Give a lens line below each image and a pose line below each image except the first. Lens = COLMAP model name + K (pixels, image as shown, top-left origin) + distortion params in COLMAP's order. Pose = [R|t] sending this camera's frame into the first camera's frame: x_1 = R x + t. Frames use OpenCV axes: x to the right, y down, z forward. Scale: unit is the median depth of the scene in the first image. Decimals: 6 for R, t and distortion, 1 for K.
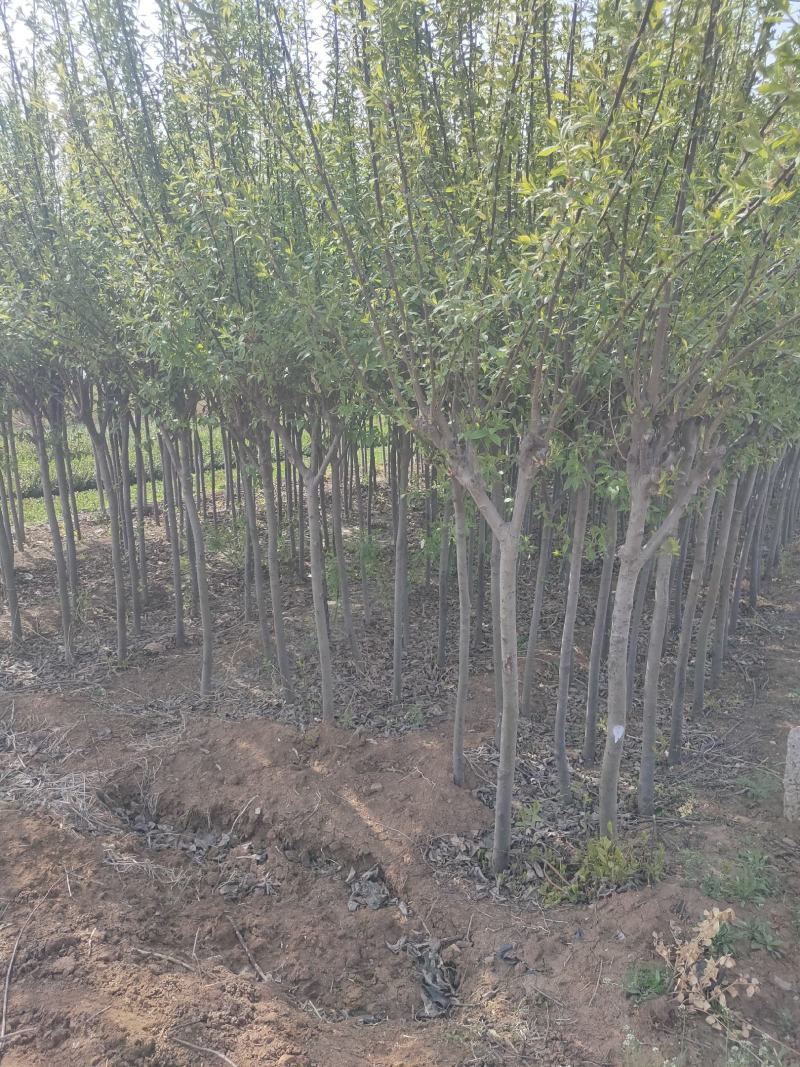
lens RADIAL K [[806.7, 0, 405.6], [0, 806.7, 529.0], [0, 0, 1]] dist [0.056330, -0.038780]
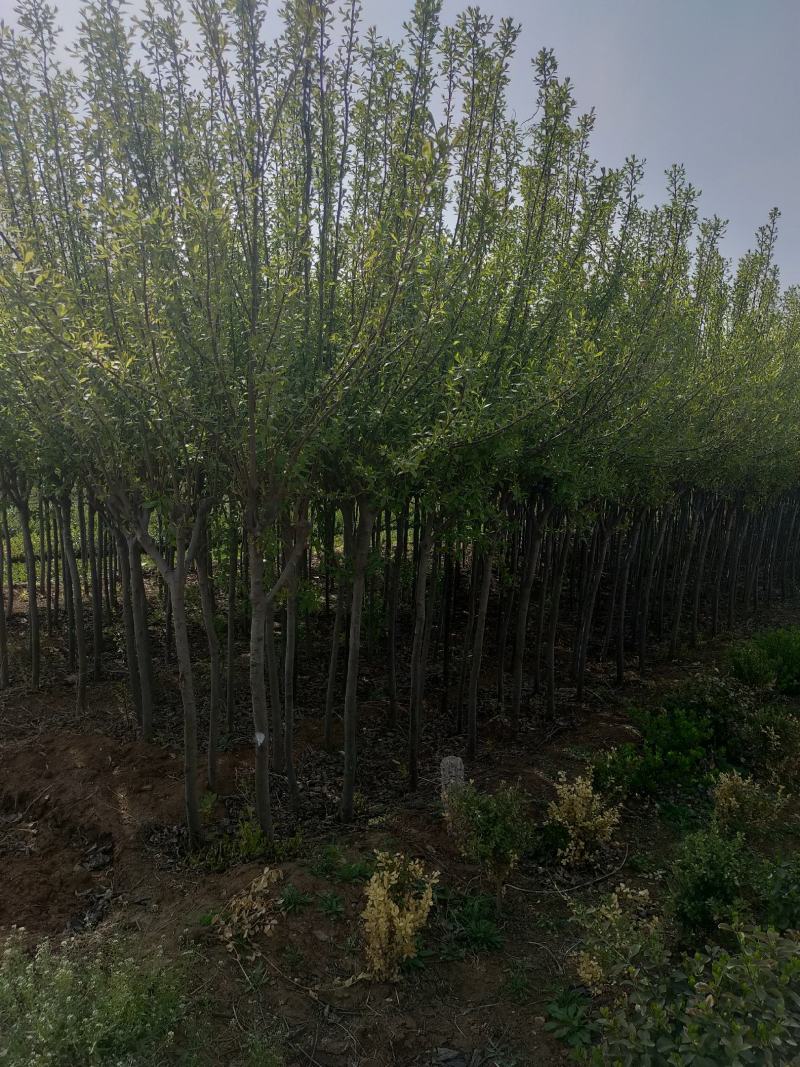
lens RADIAL K [[806.7, 0, 405.6], [0, 806.7, 529.0], [0, 0, 1]] dist [0.056330, -0.038780]
pose [[0.989598, 0.039391, -0.138364, 0.329792], [-0.053317, 0.993716, -0.098421, 0.018386], [0.133618, 0.104775, 0.985479, -0.136149]]
